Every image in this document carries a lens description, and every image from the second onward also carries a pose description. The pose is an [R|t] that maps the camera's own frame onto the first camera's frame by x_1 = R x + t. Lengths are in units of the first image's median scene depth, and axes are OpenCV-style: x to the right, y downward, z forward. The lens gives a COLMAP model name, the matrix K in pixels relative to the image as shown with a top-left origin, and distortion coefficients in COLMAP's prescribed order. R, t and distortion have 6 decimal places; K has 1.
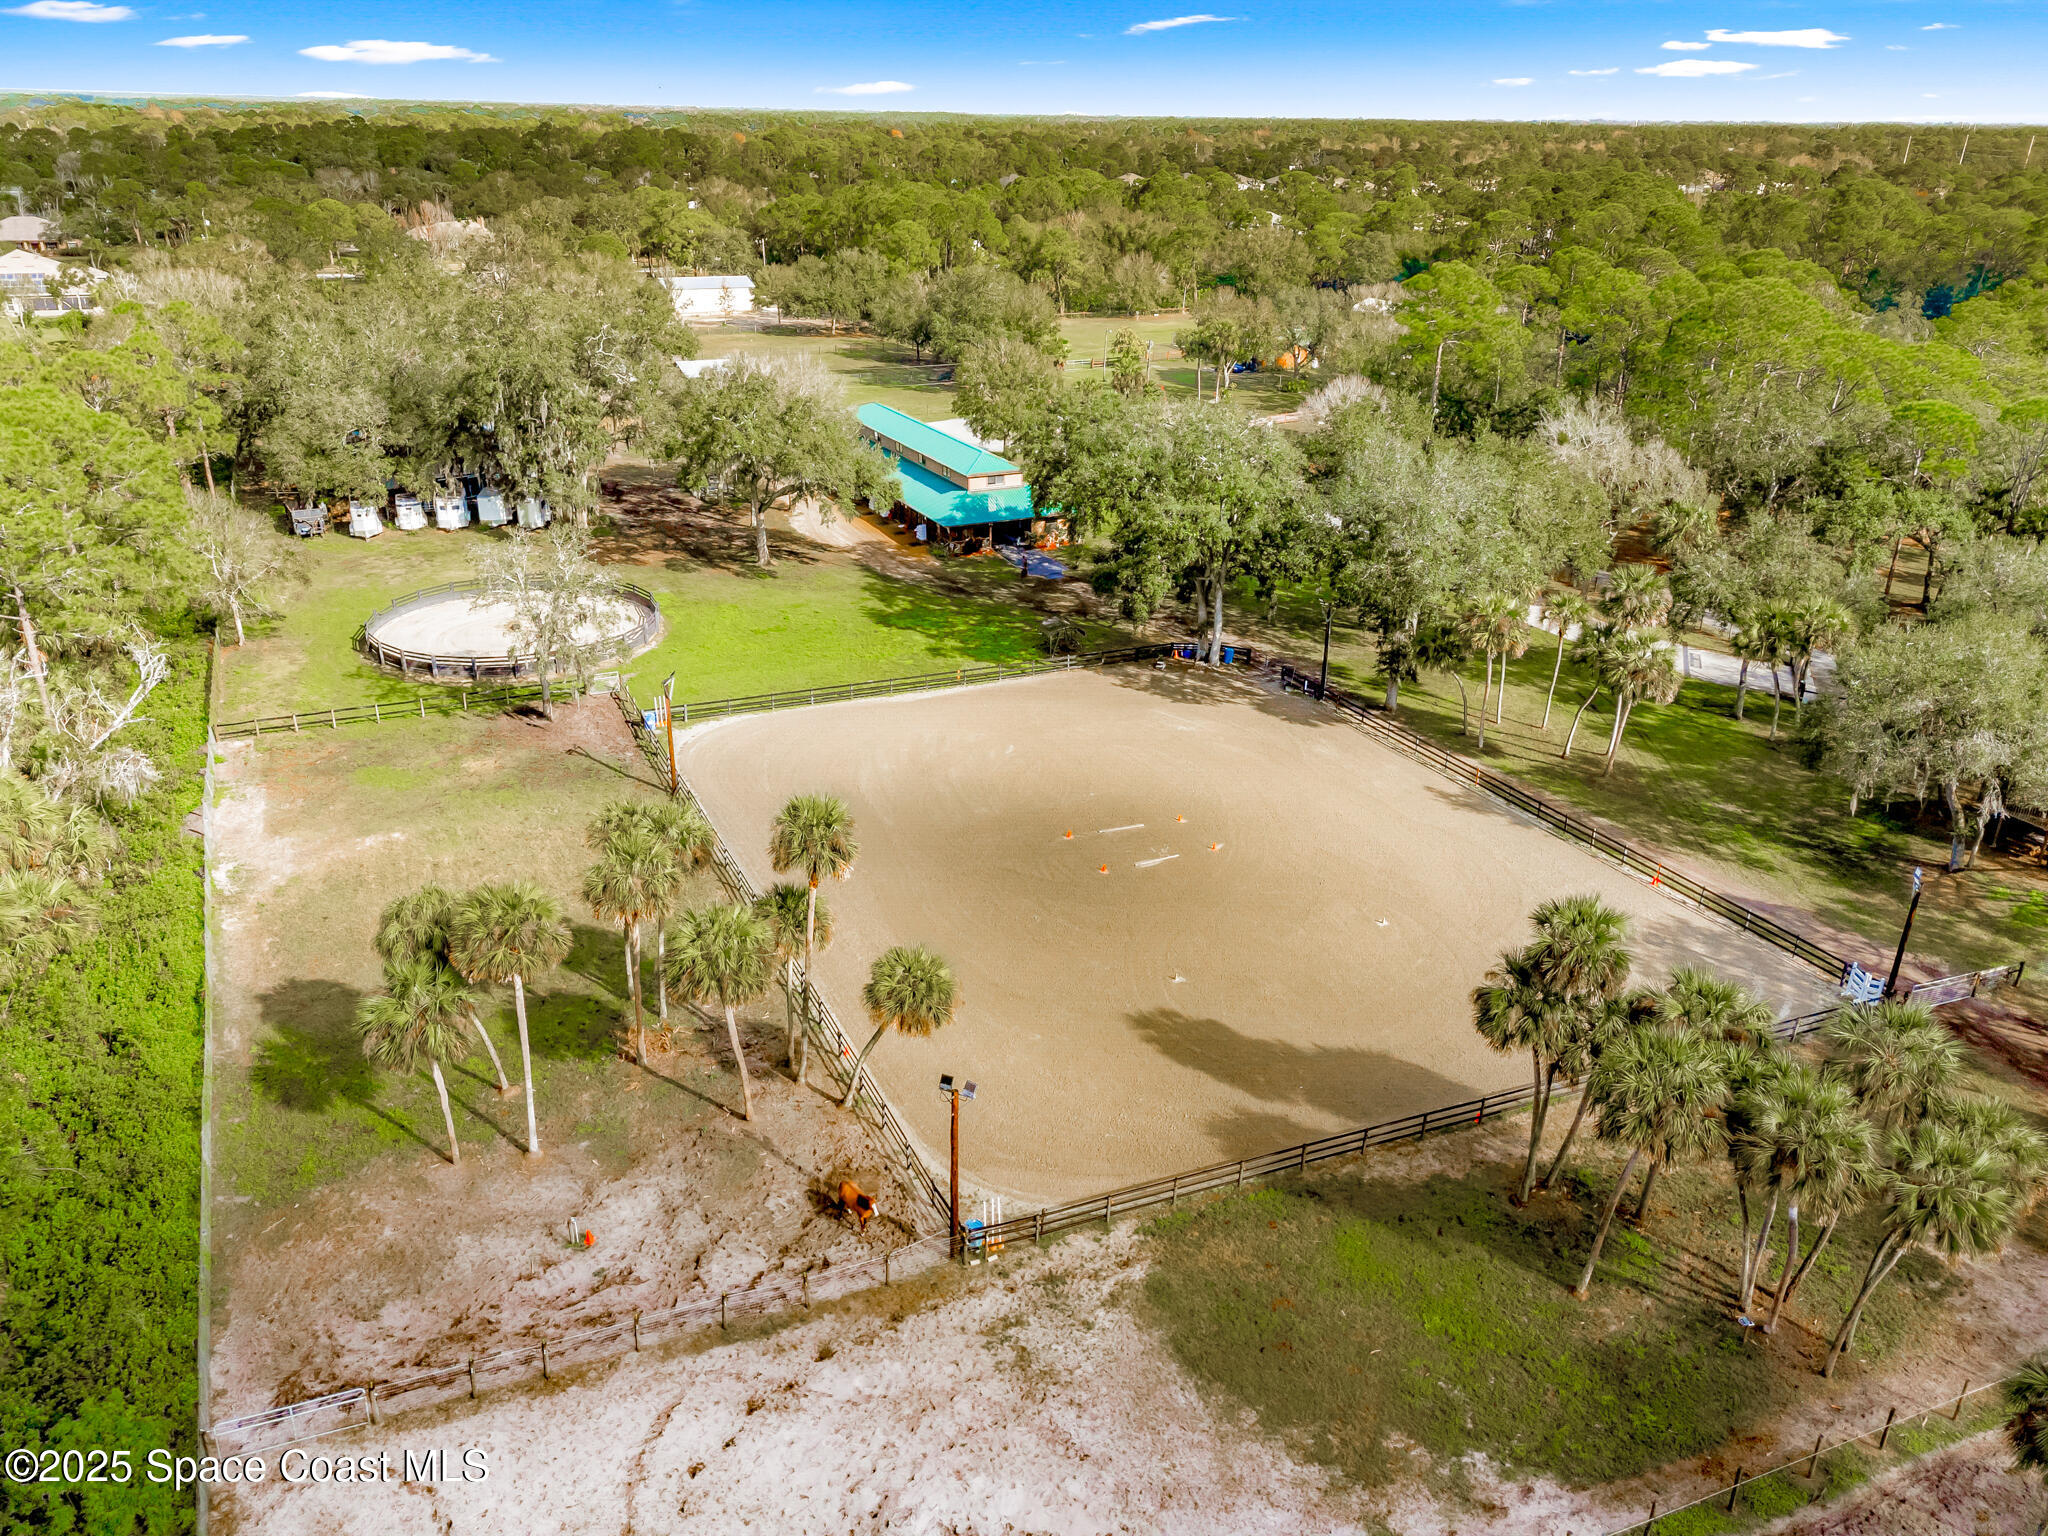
lens RADIAL K [[1456.2, 0, 1024.0], [0, 1456.2, 768.0], [0, 0, 1]] dist [0.010437, 0.001328]
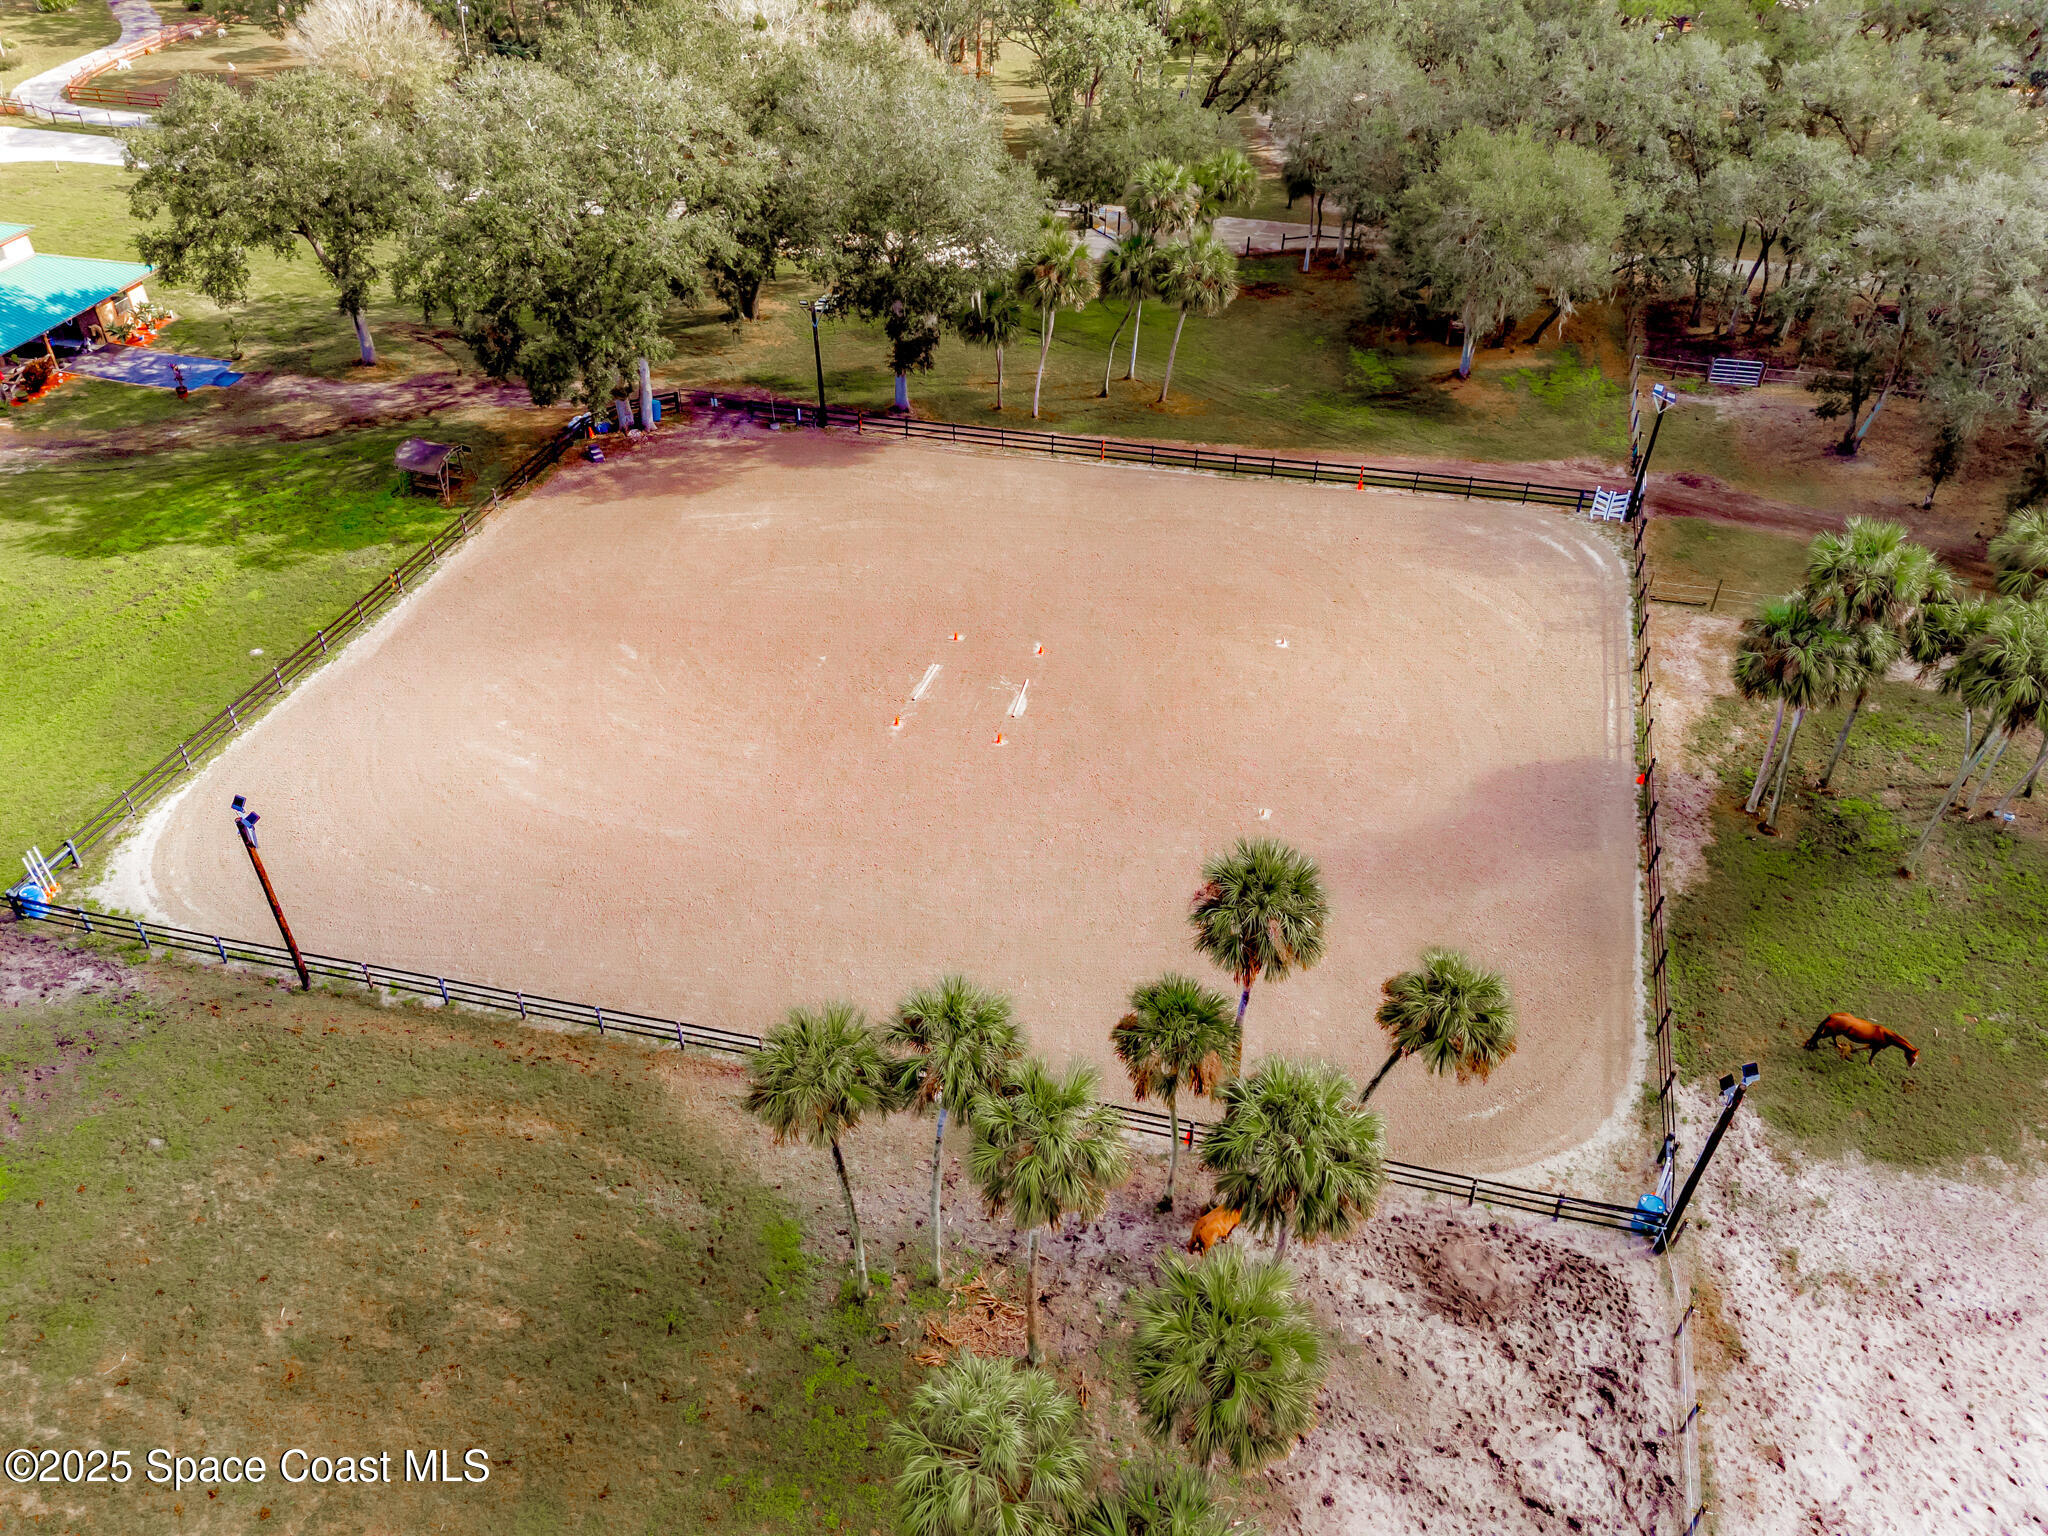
lens RADIAL K [[1456.2, 0, 1024.0], [0, 1456.2, 768.0], [0, 0, 1]] dist [0.010437, 0.001328]
pose [[0.627165, -0.491191, 0.604480, -0.436457], [0.309601, 0.869350, 0.385199, -0.222191], [-0.714710, -0.054436, 0.697299, 0.485723]]
